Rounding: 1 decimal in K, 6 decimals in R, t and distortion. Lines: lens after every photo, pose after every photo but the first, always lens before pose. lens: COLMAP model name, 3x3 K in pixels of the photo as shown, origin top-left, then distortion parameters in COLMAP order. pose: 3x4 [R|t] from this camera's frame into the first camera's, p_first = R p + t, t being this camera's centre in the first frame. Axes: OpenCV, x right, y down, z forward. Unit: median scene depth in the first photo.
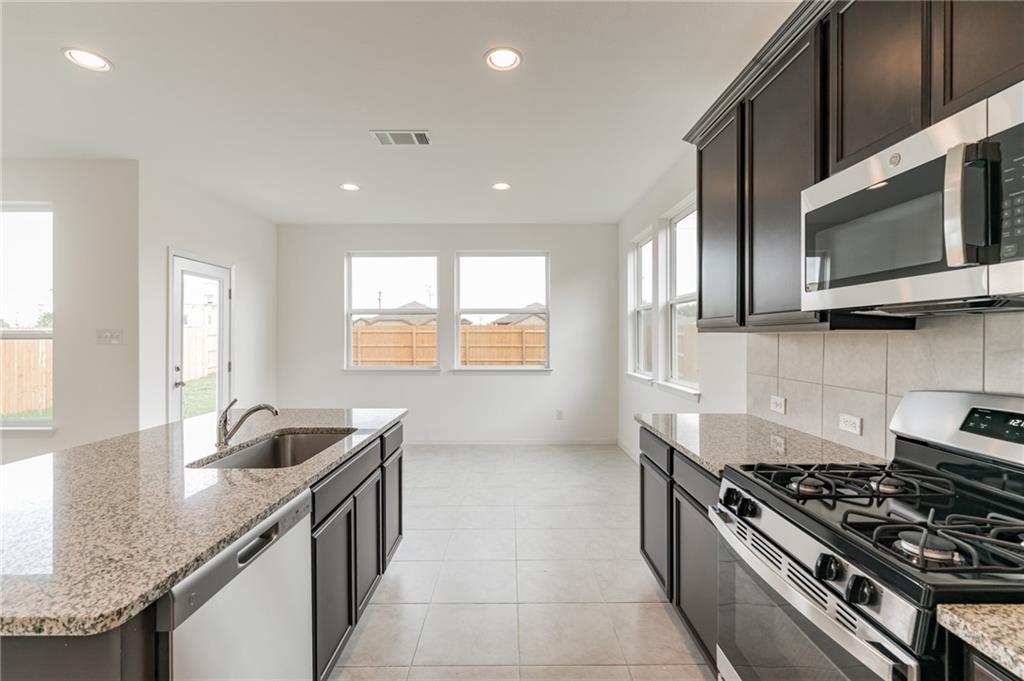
lens RADIAL K [[465.1, 0, 510.0], [0, 465.1, 335.1], [0, 0, 1]] dist [-0.000697, 0.001322]
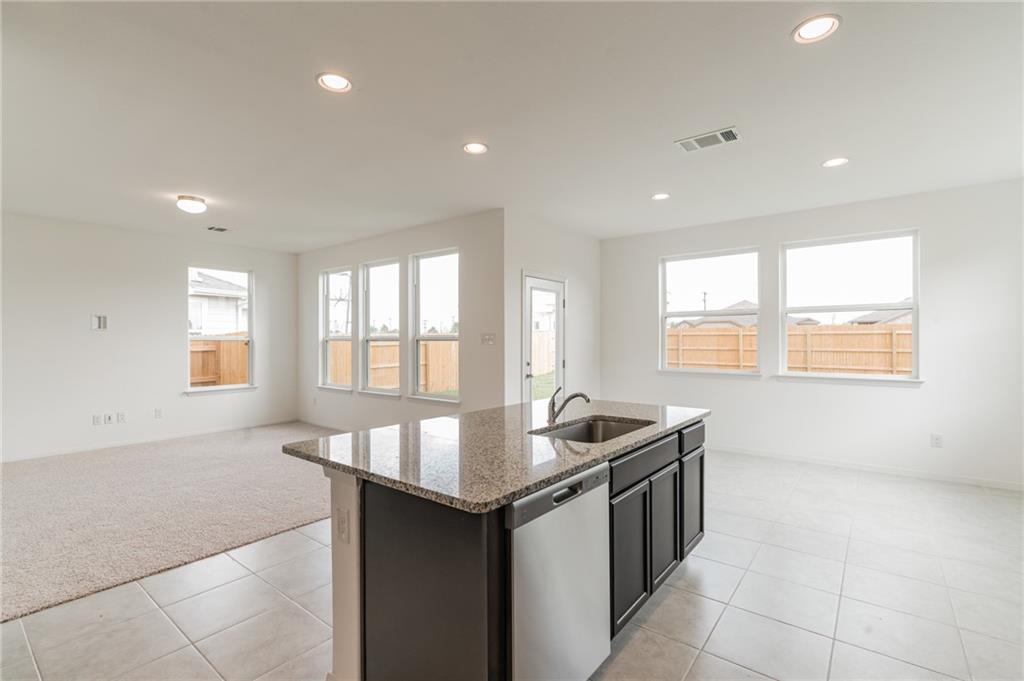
lens RADIAL K [[465.1, 0, 510.0], [0, 465.1, 335.1], [0, 0, 1]] dist [-0.000697, 0.001322]
pose [[0.785235, -0.006322, -0.619165, 0.087099], [0.002790, 0.999974, -0.006673, 0.002365], [0.619191, 0.003512, 0.785232, -0.083842]]
